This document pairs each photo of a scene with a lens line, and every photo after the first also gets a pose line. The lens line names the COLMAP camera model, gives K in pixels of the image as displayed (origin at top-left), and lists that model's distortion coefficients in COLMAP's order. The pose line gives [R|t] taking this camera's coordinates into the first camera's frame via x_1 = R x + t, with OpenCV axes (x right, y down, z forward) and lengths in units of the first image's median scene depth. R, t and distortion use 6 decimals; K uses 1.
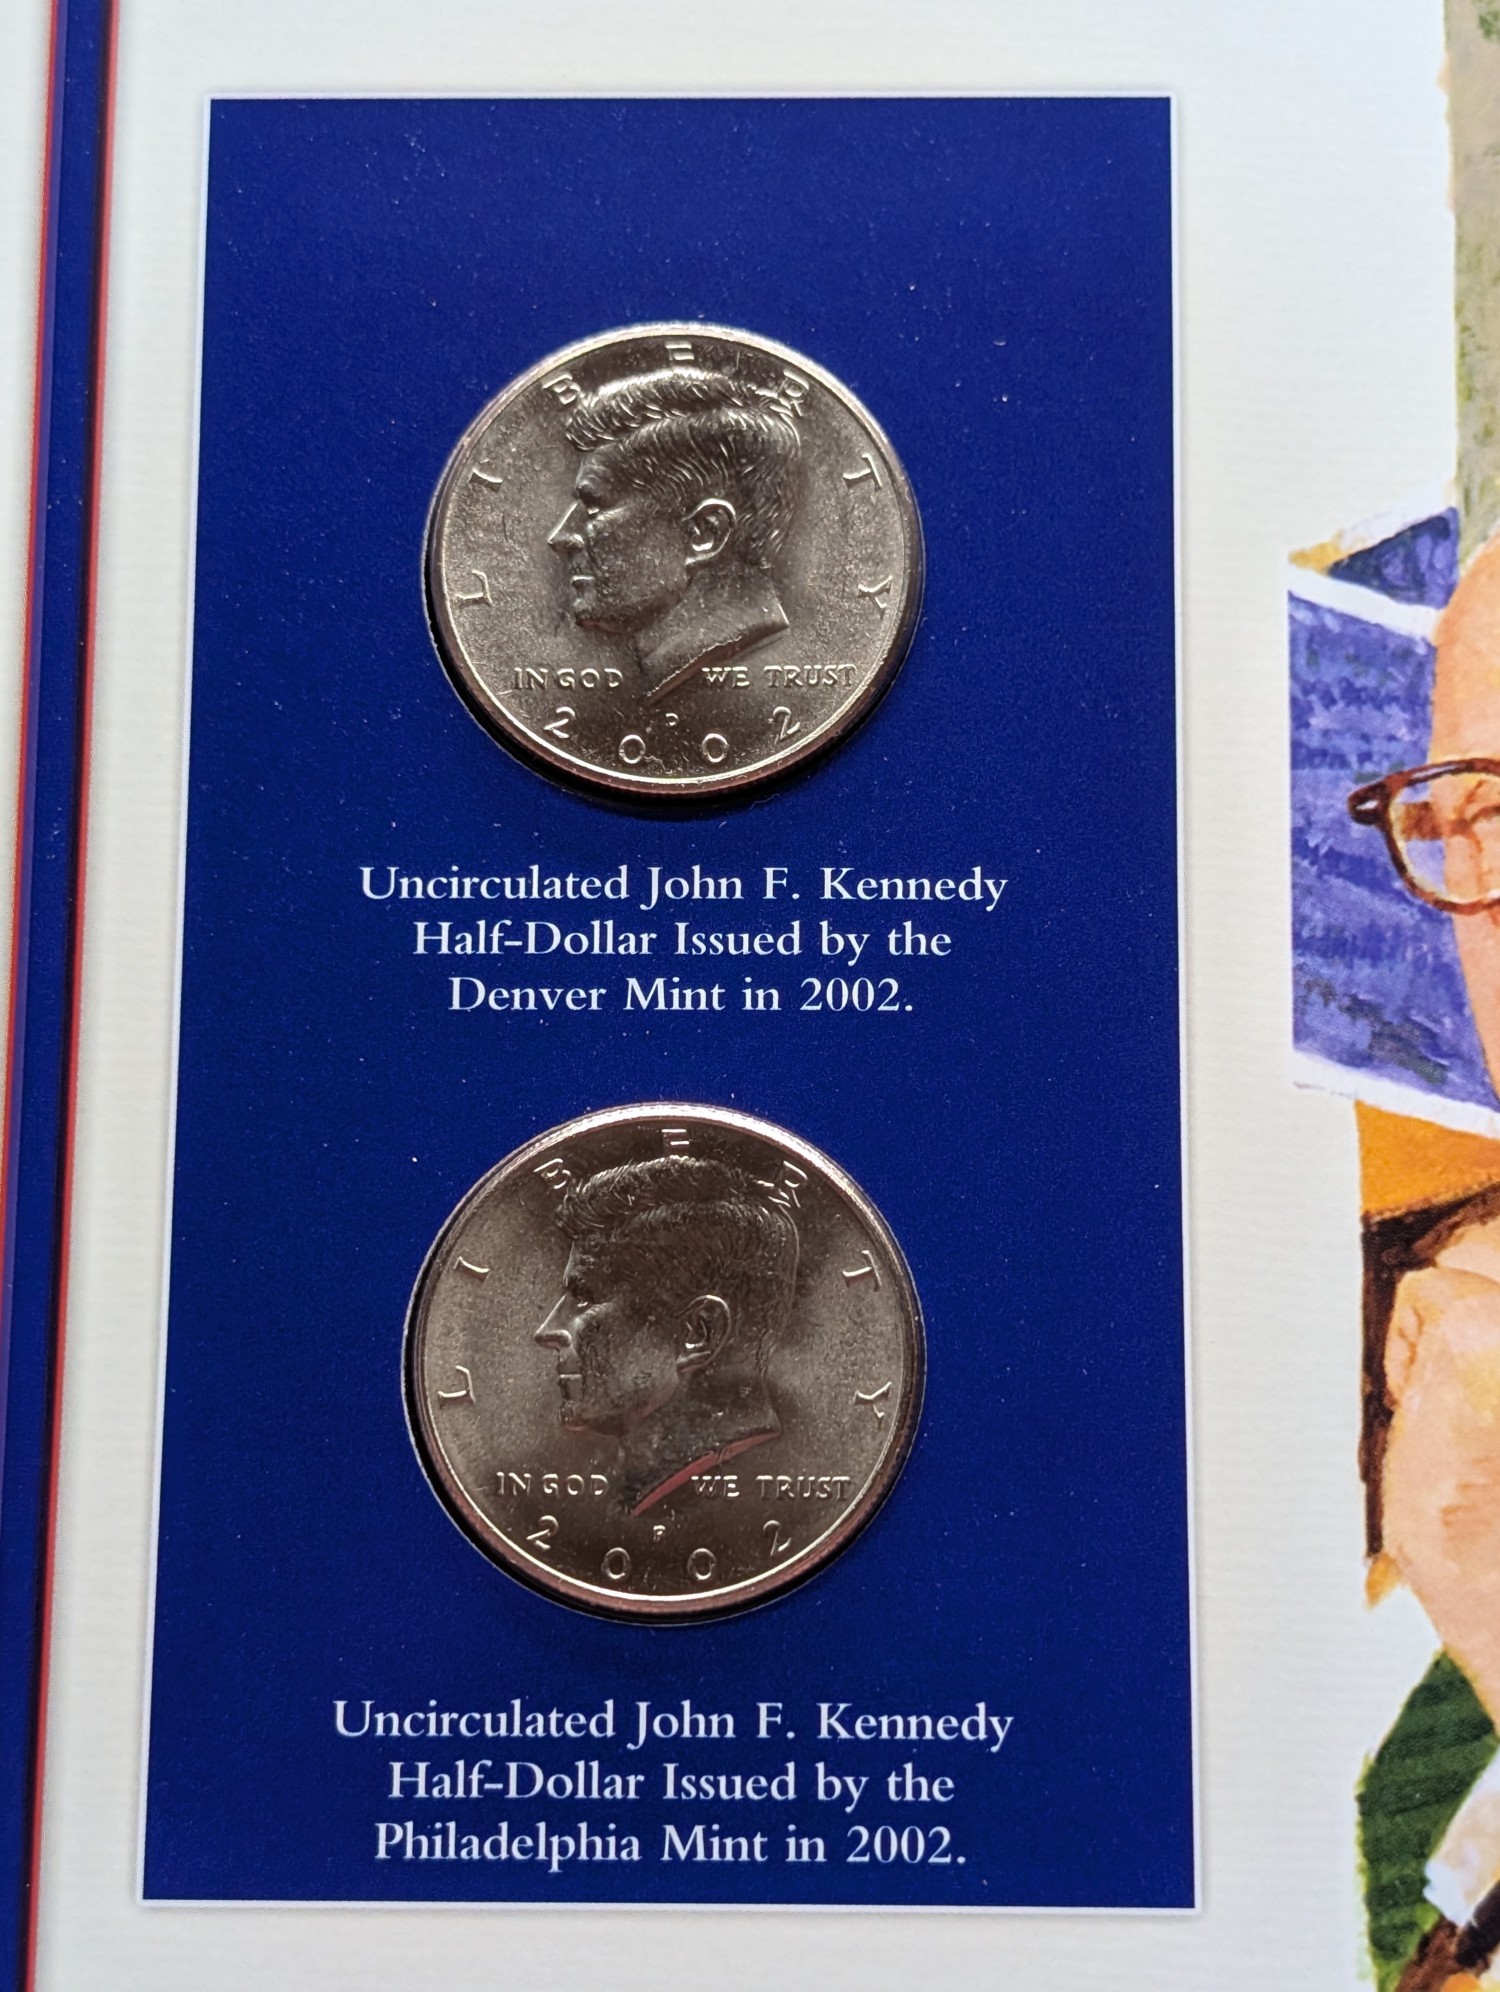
lens RADIAL K [[7595.8, 0, 757.7], [0, 7595.8, 1002.6], [0, 0, 1]] dist [0.403504, 0.000000]
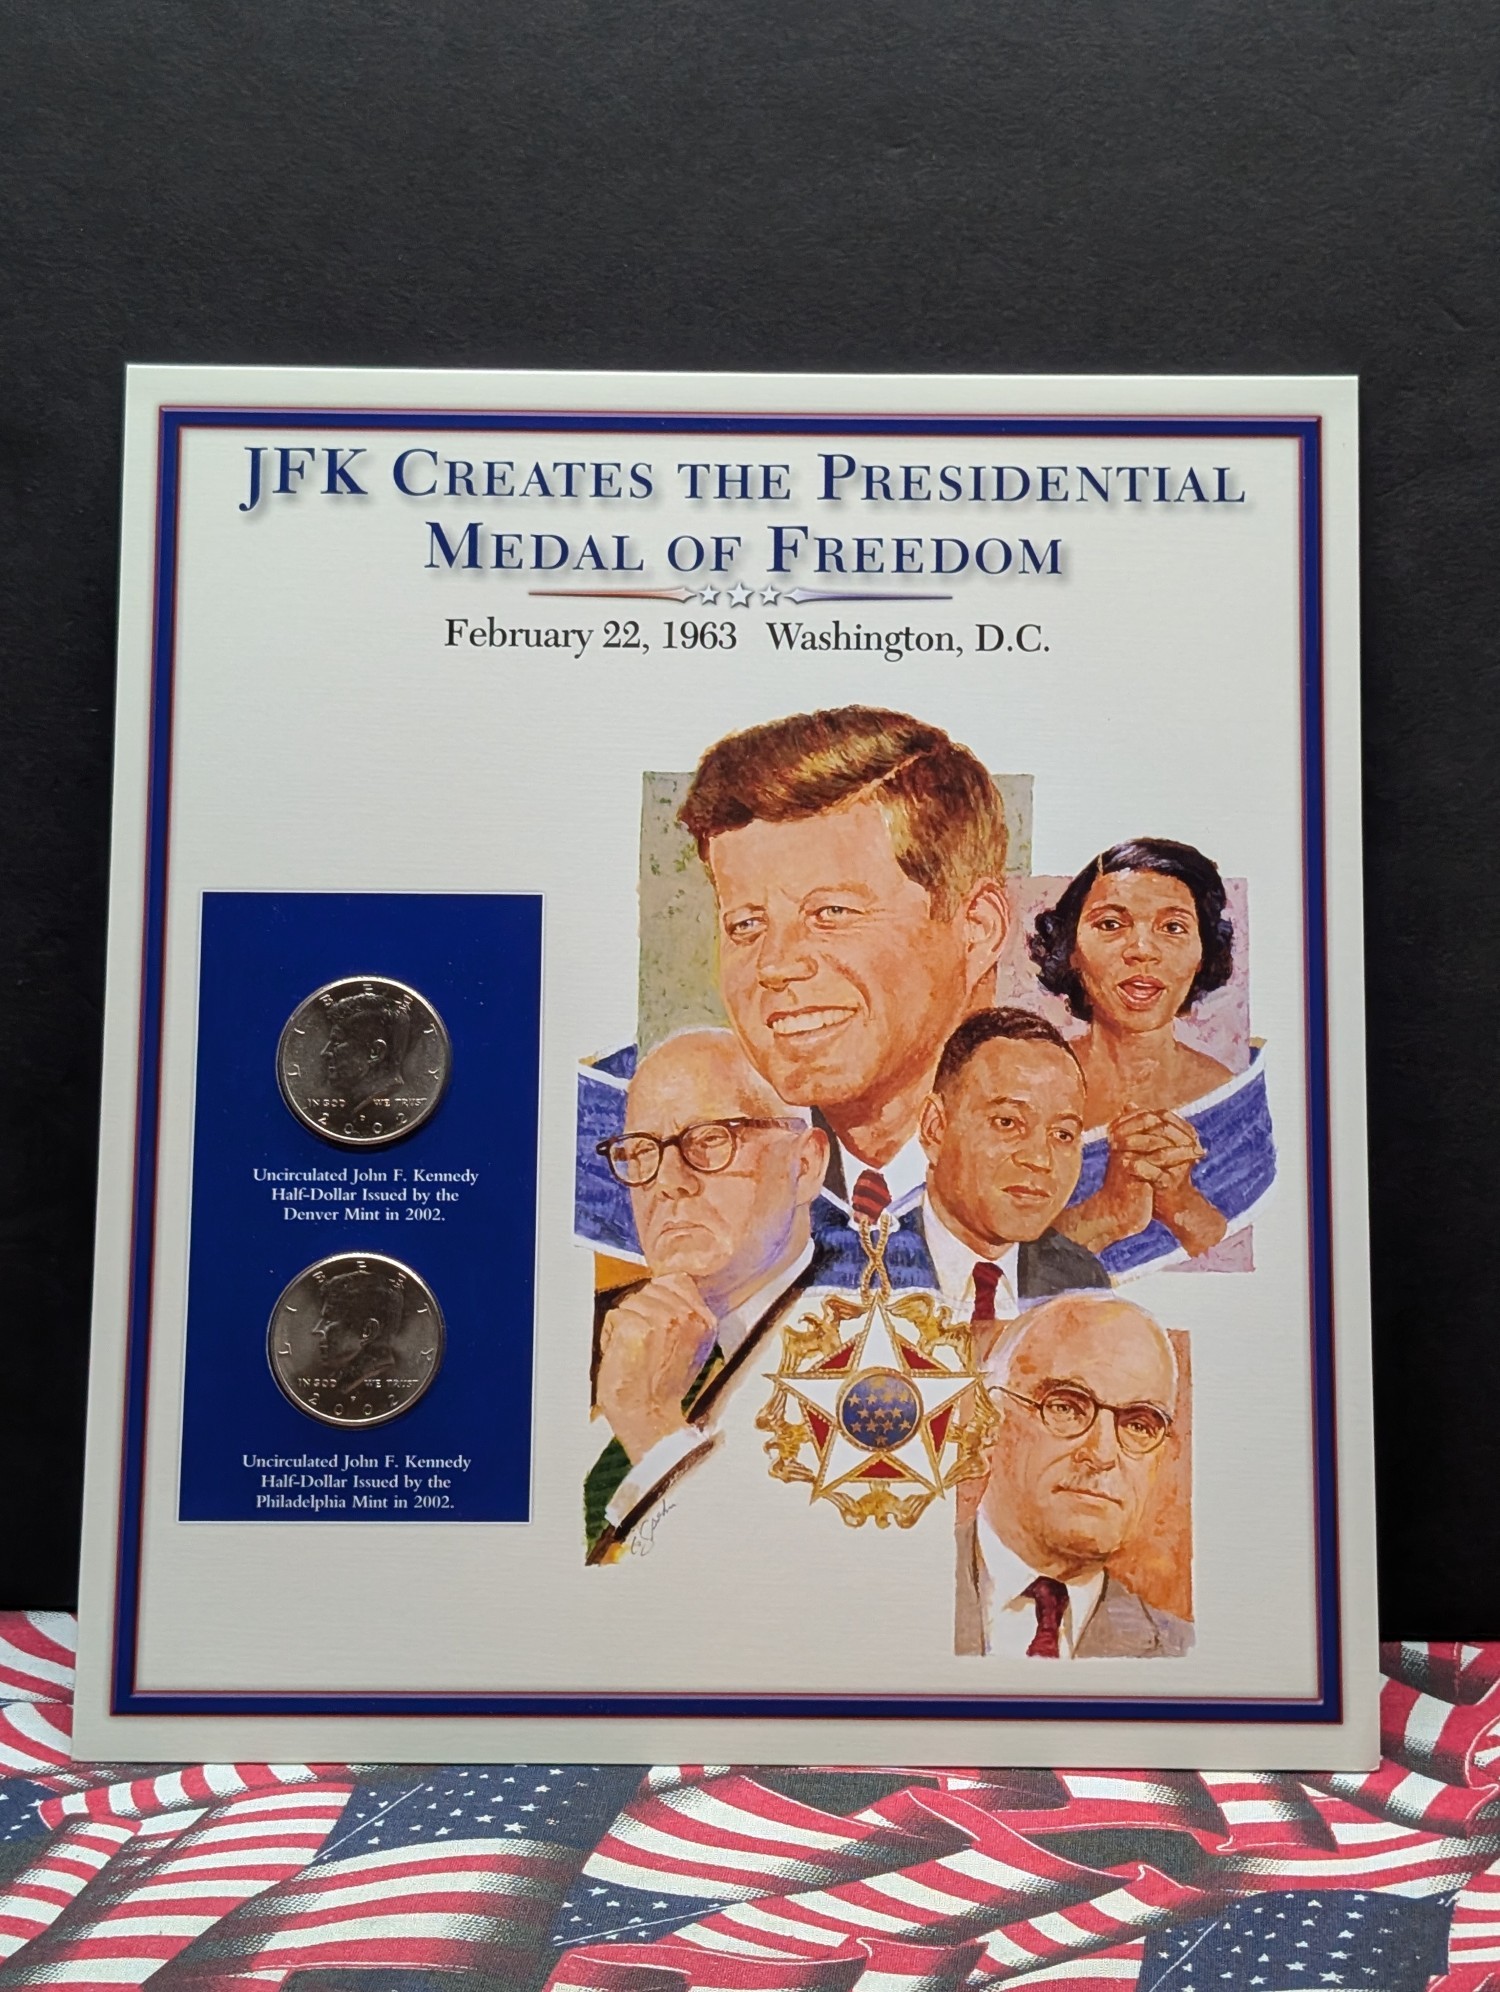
lens RADIAL K [[7595.8, 0, 816.3], [0, 7595.8, 866.8], [0, 0, 1]] dist [0.403504, 0.000000]
pose [[0.999800, 0.002497, 0.019829, 0.104341], [-0.002112, 0.999809, -0.019416, -0.077578], [-0.019874, 0.019370, 0.999615, -1.908792]]
